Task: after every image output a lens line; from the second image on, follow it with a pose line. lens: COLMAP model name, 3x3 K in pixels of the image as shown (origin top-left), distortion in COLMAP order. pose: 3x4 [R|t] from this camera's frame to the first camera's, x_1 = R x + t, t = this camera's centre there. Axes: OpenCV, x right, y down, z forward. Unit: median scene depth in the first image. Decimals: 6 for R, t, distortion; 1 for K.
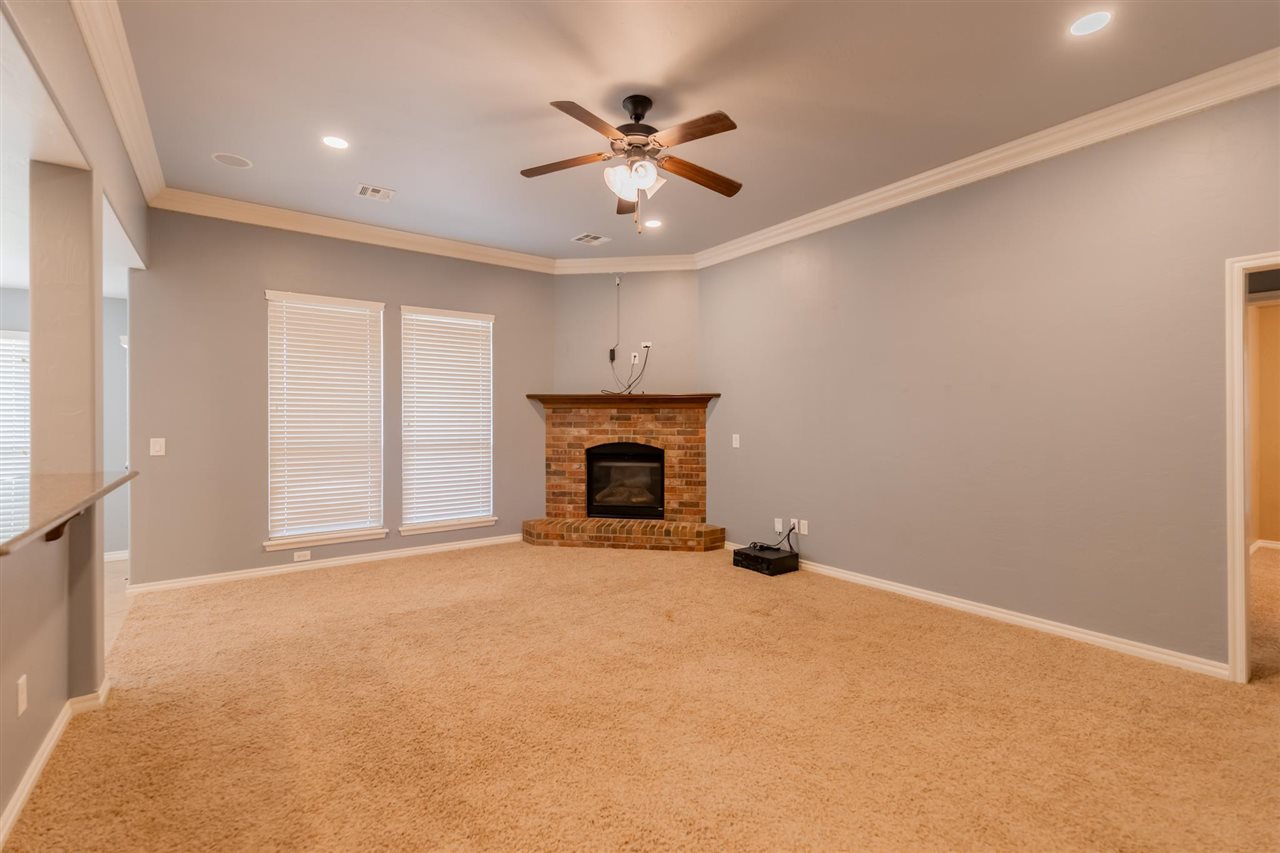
lens RADIAL K [[558.3, 0, 634.7], [0, 558.3, 417.7], [0, 0, 1]] dist [-0.001817, -0.001524]
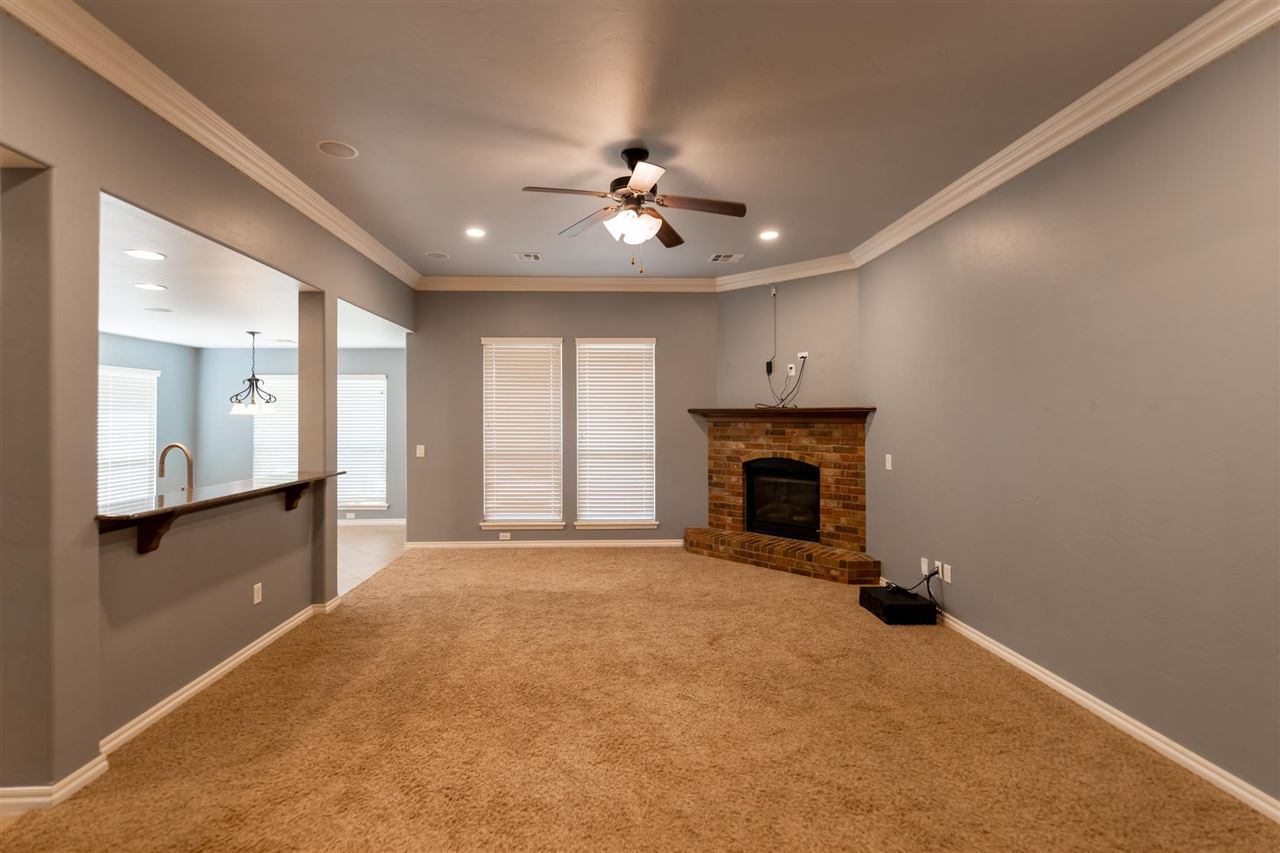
lens RADIAL K [[558.3, 0, 619.4], [0, 558.3, 415.8], [0, 0, 1]] dist [-0.001817, -0.001524]
pose [[0.829228, -0.003228, -0.558902, 0.308405], [0.001269, 0.999992, -0.003893, -0.026723], [0.558910, 0.002519, 0.829225, 0.046656]]
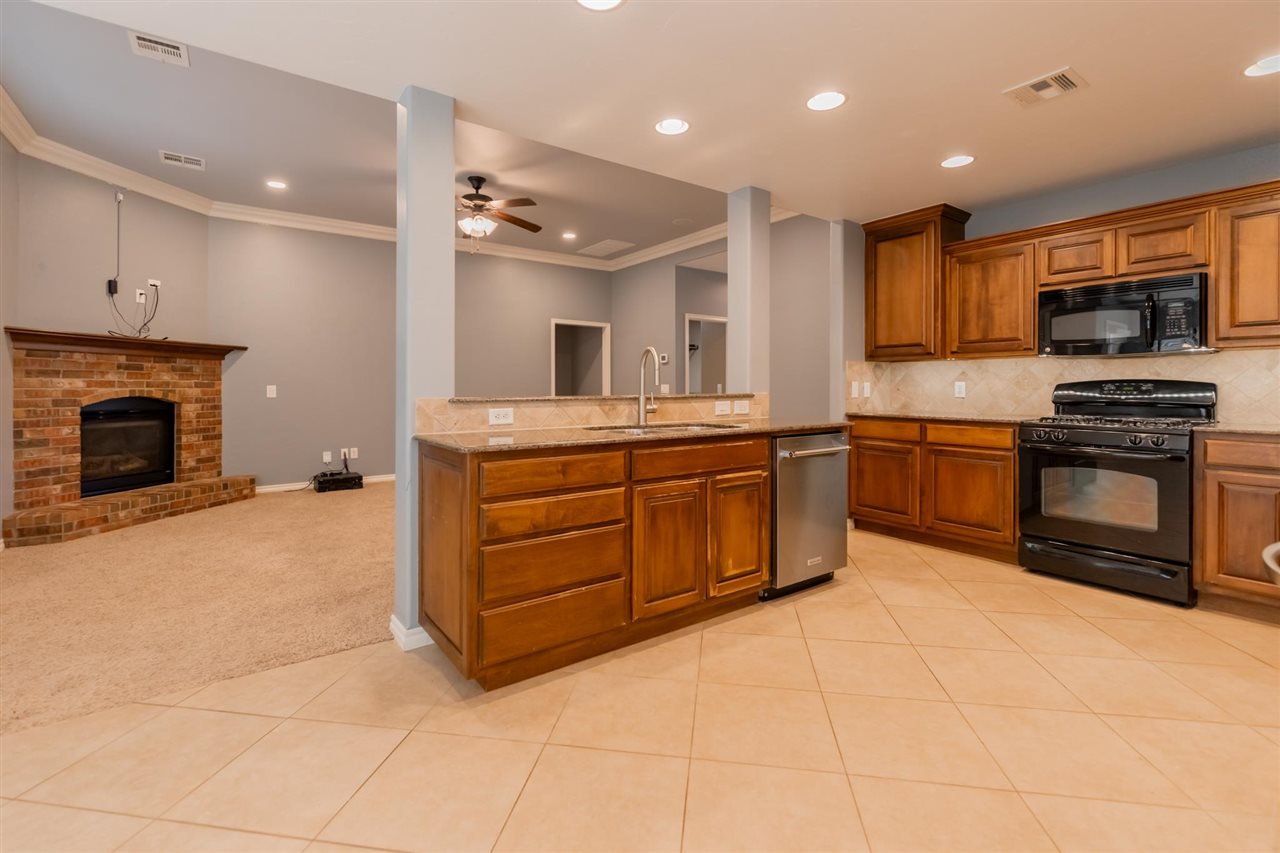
lens RADIAL K [[558.3, 0, 626.8], [0, 558.3, 390.7], [0, 0, 1]] dist [-0.001817, -0.001524]
pose [[-0.001637, -0.002894, 0.999994, -0.891618], [0.003785, 0.999989, 0.002900, 0.037623], [-0.999991, 0.003790, -0.001627, 0.287948]]
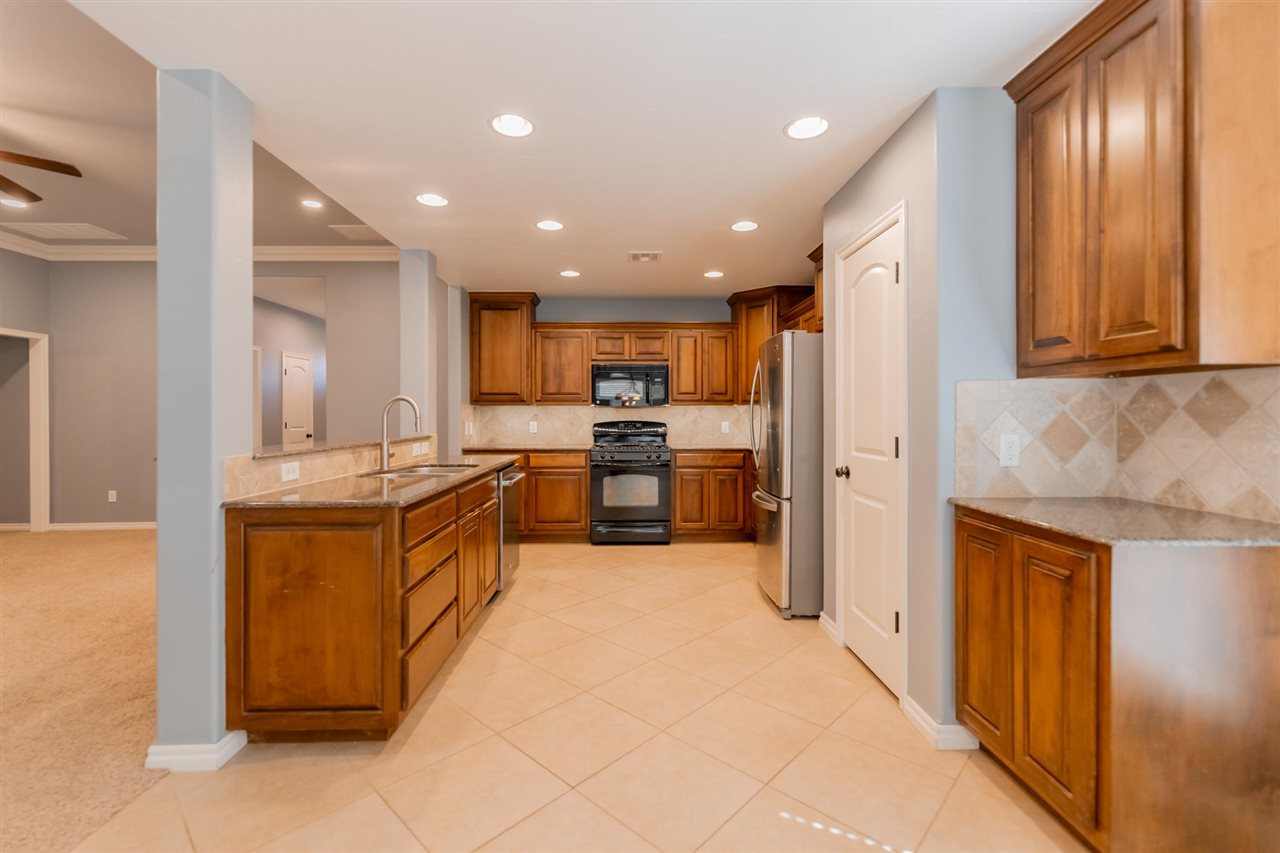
lens RADIAL K [[558.3, 0, 639.2], [0, 558.3, 413.2], [0, 0, 1]] dist [-0.001817, -0.001524]
pose [[-0.830420, 0.005718, 0.557109, -0.877789], [0.004925, 0.999984, -0.002922, 0.018380], [-0.557116, 0.000318, -0.830435, 0.588923]]
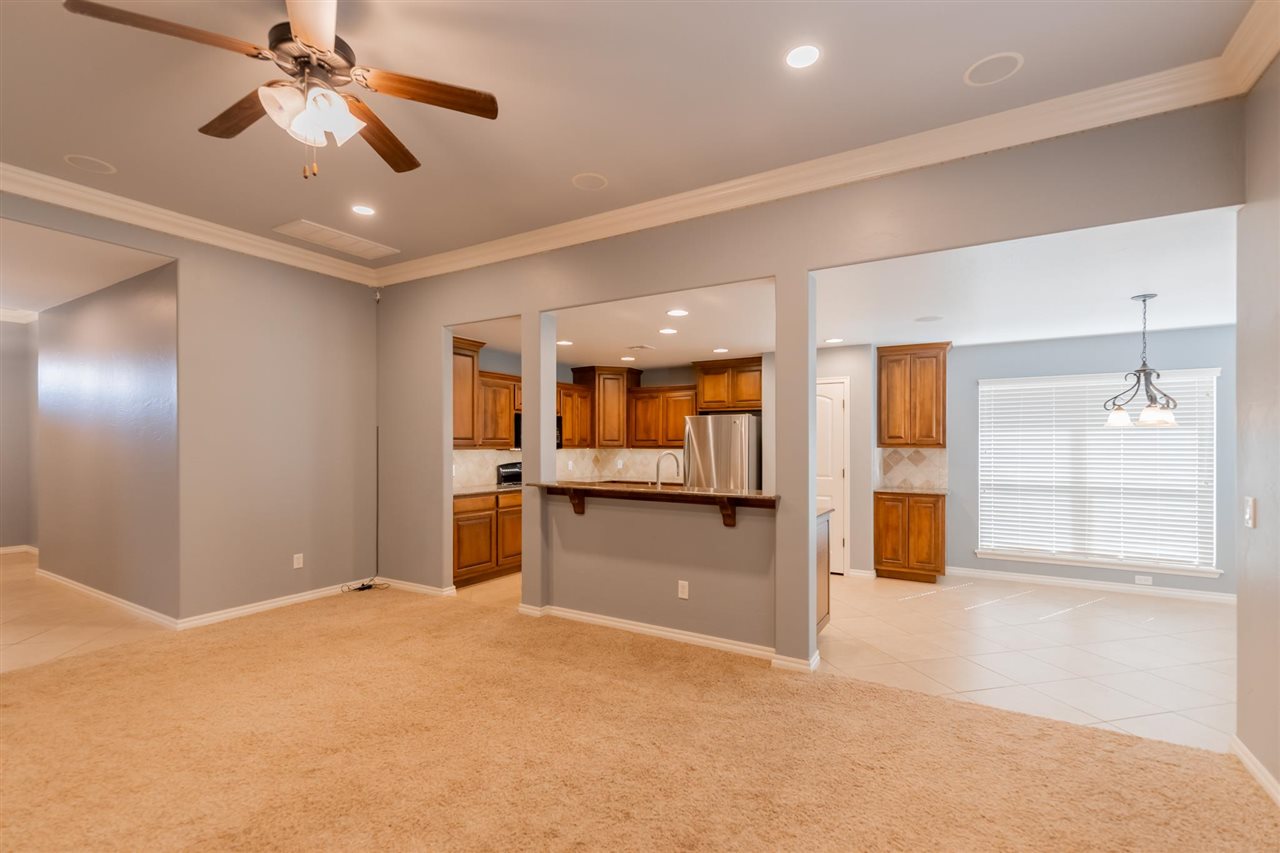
lens RADIAL K [[558.3, 0, 646.6], [0, 558.3, 447.0], [0, 0, 1]] dist [-0.001817, -0.001524]
pose [[-0.913205, 0.001728, -0.407497, -0.046978], [-0.001646, 0.999967, 0.007930, -0.013139], [0.407498, 0.007913, -0.913172, 0.938042]]
